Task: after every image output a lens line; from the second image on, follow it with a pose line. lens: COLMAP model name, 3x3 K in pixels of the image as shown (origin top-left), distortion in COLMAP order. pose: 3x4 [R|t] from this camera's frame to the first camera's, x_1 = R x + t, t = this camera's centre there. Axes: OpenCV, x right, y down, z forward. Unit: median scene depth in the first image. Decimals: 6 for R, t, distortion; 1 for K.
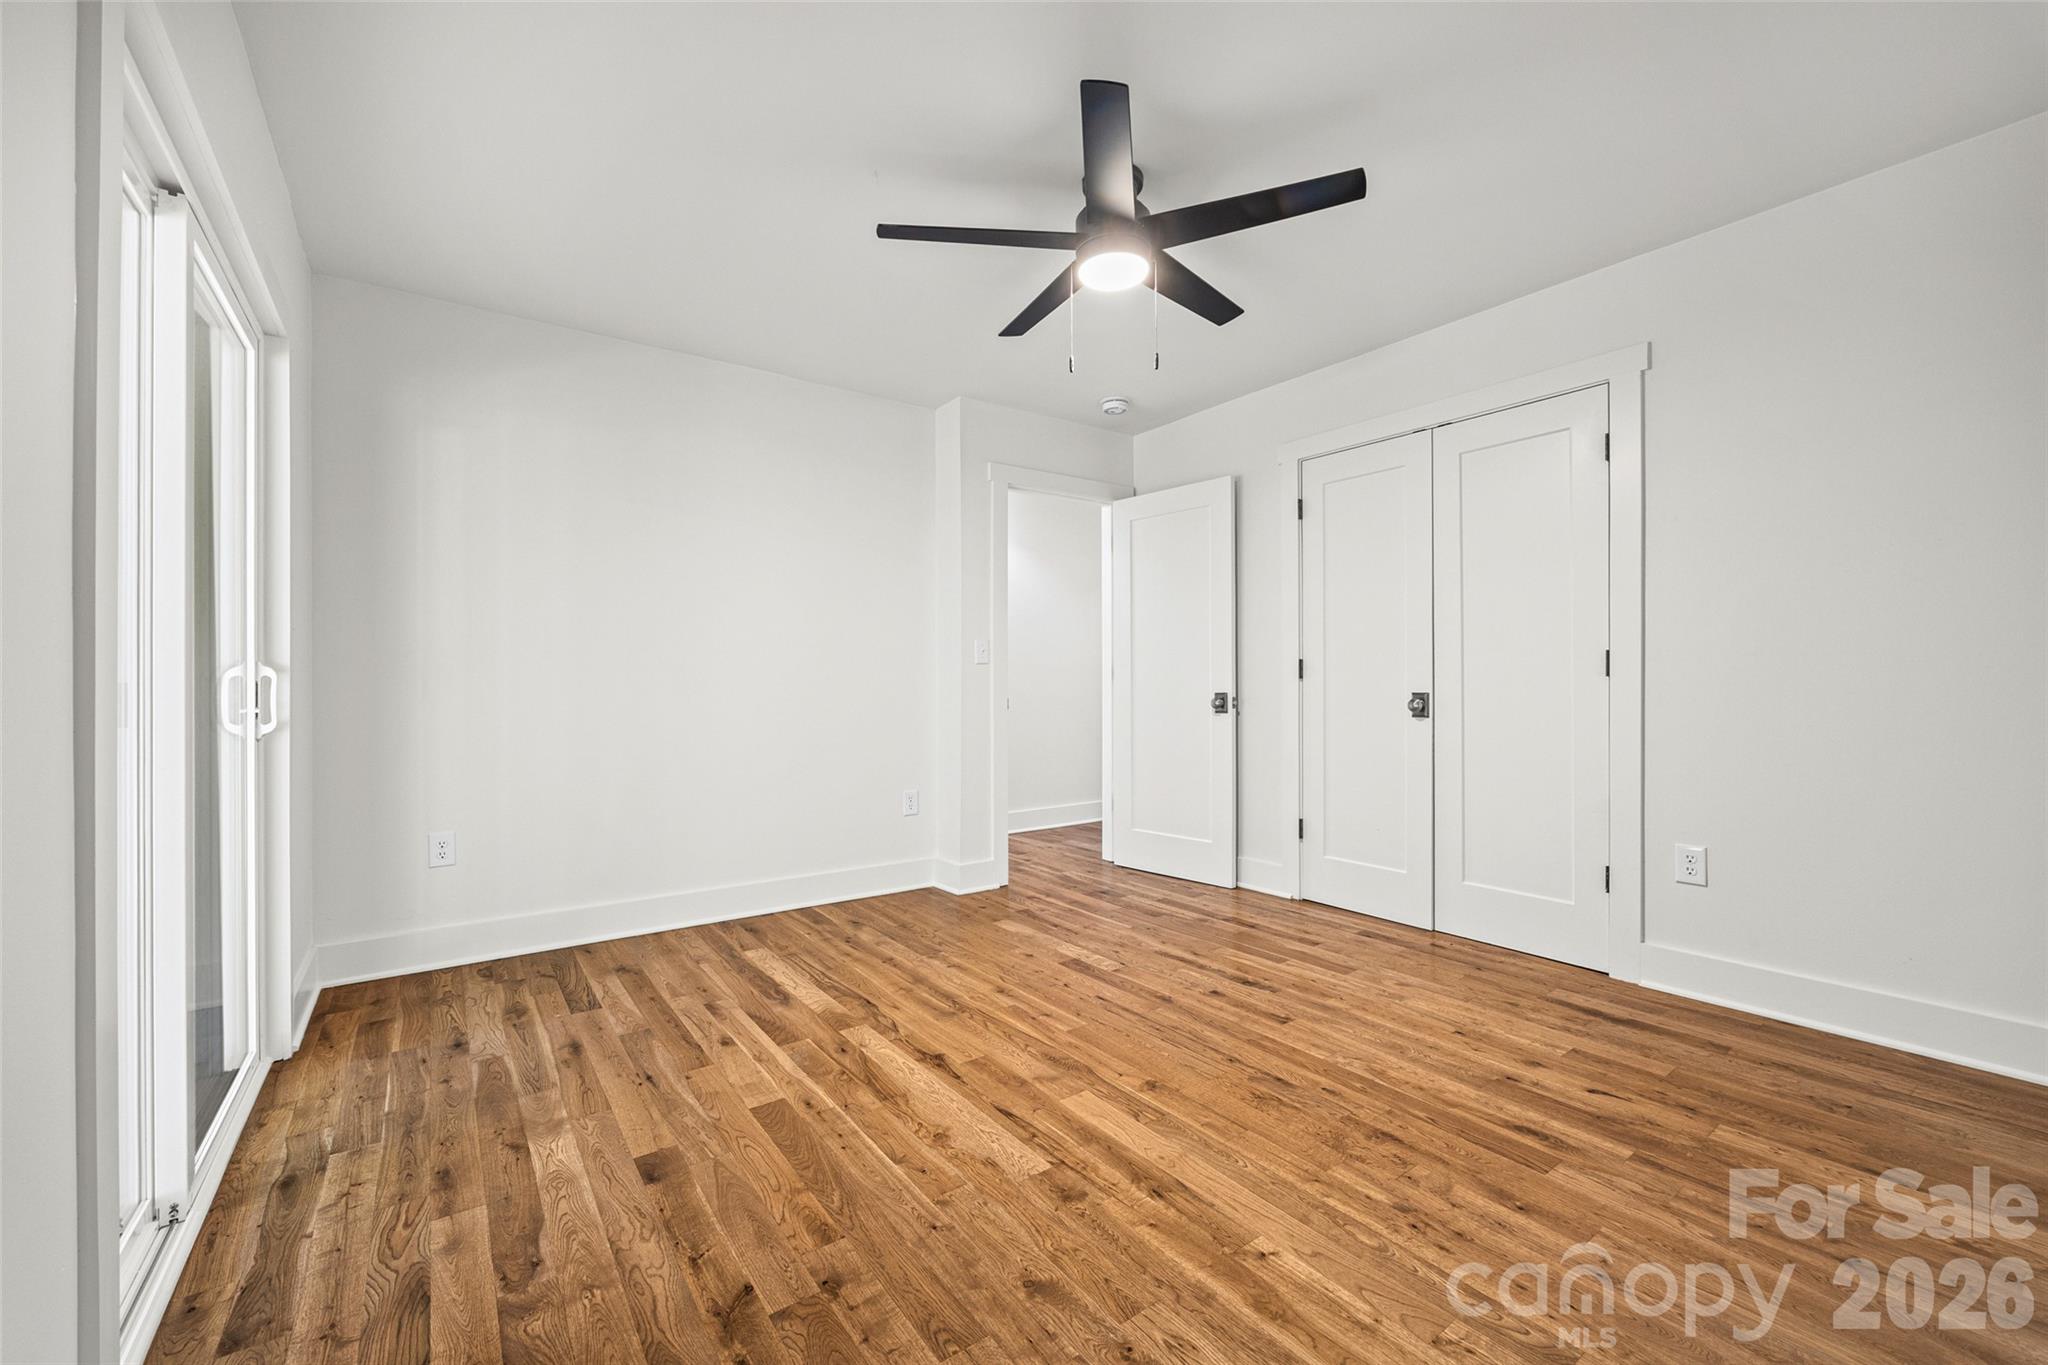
lens RADIAL K [[797.5, 0, 1023.4], [0, 797.5, 684.1], [0, 0, 1]] dist [0.002344, 0.000233]
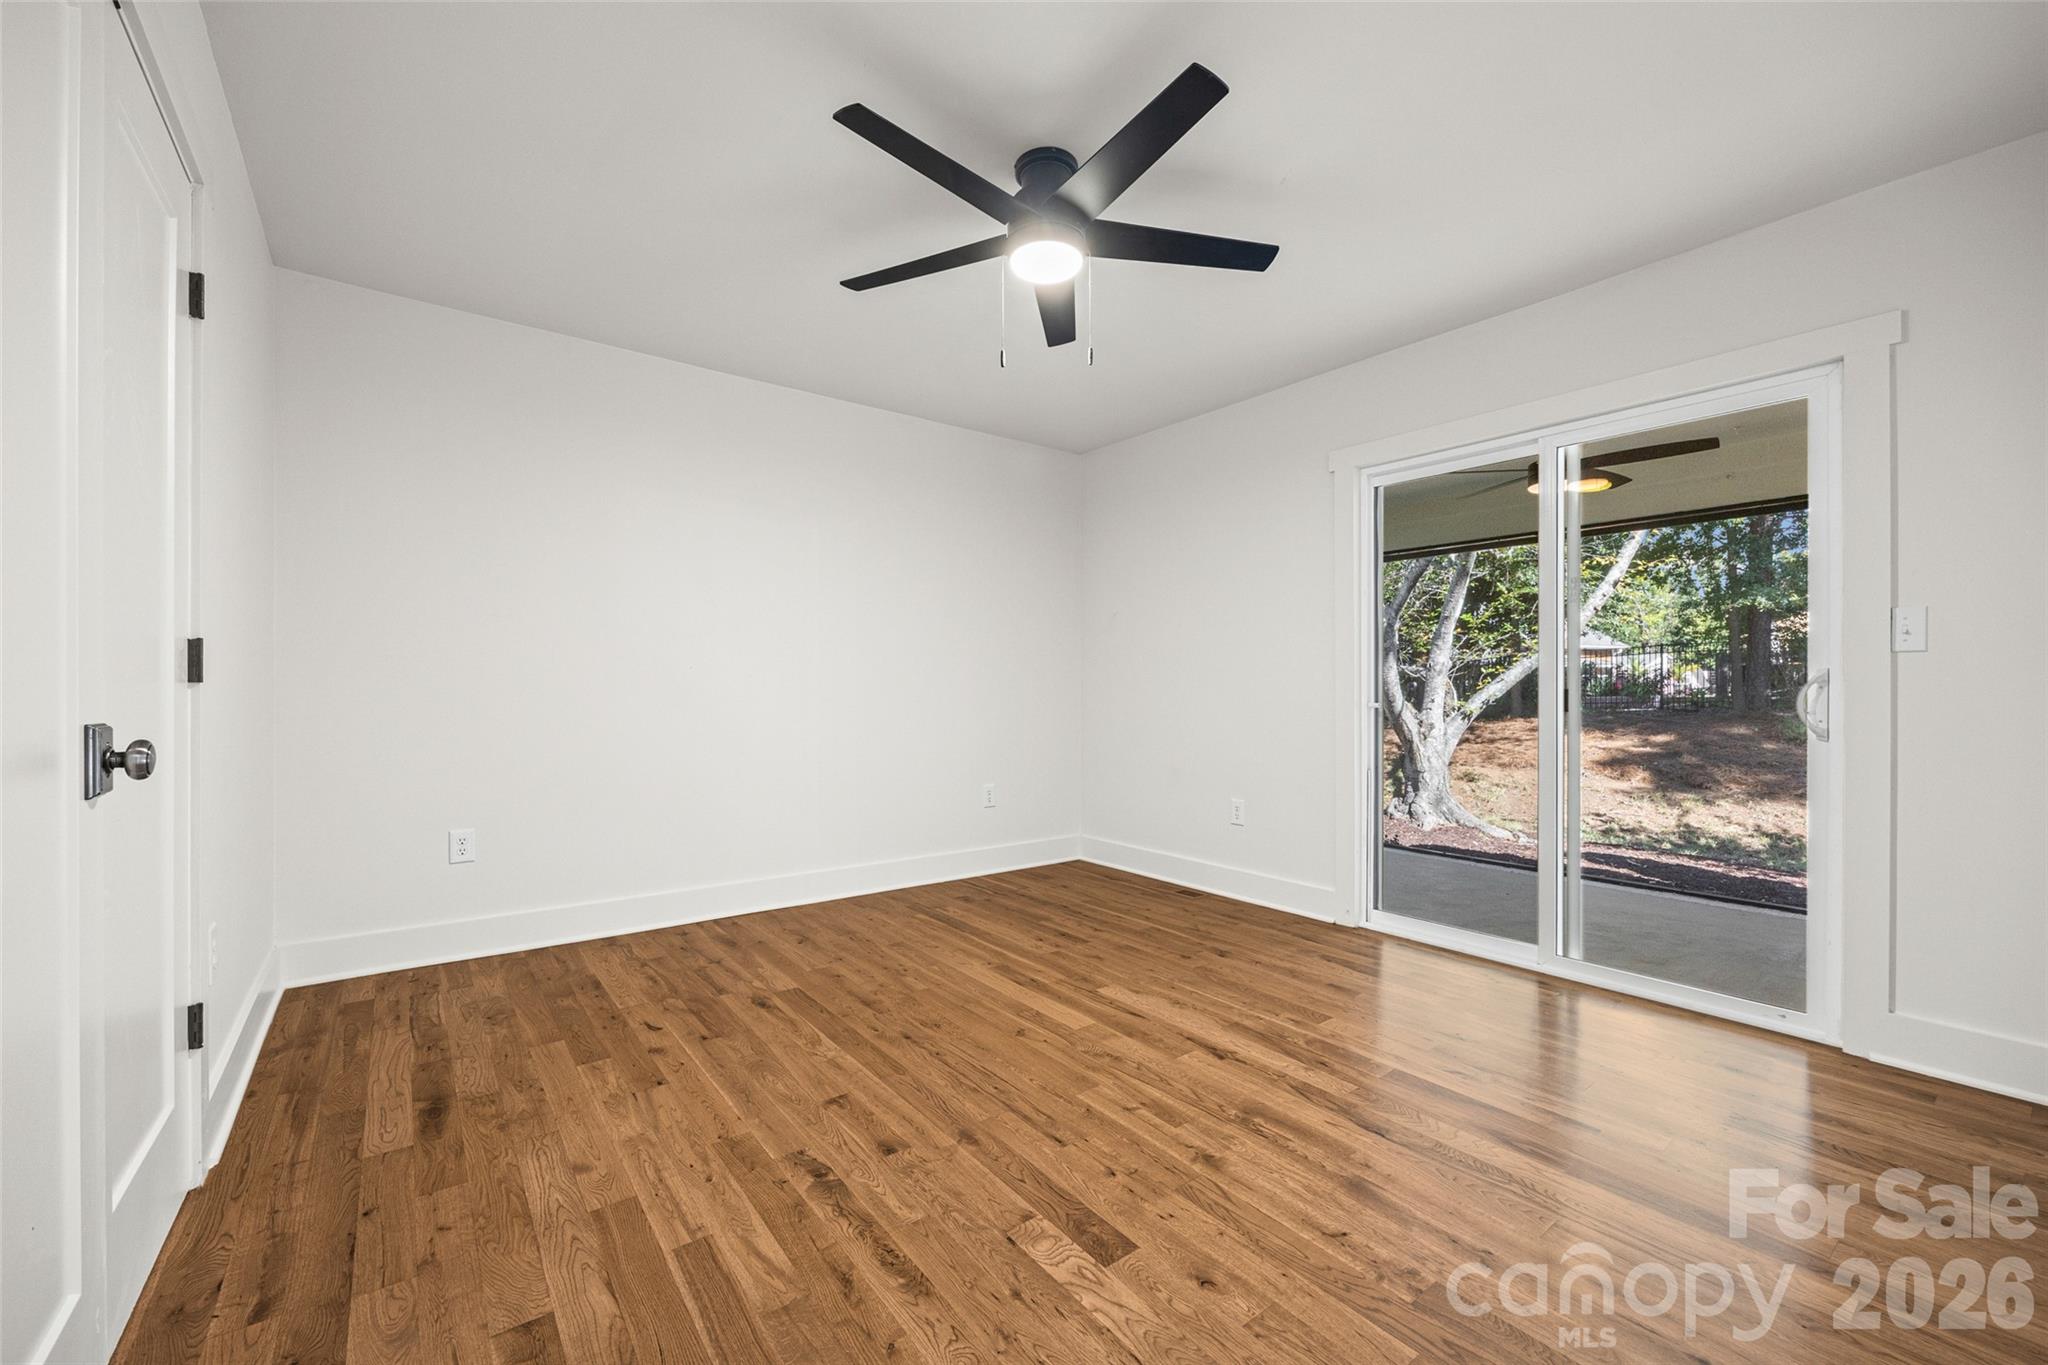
lens RADIAL K [[797.5, 0, 1021.7], [0, 797.5, 685.0], [0, 0, 1]] dist [0.002344, 0.000233]
pose [[-0.999716, -0.001435, -0.023804, 0.175215], [-0.001402, 0.999998, -0.001422, -0.008769], [0.023806, -0.001389, -0.999716, 2.035442]]
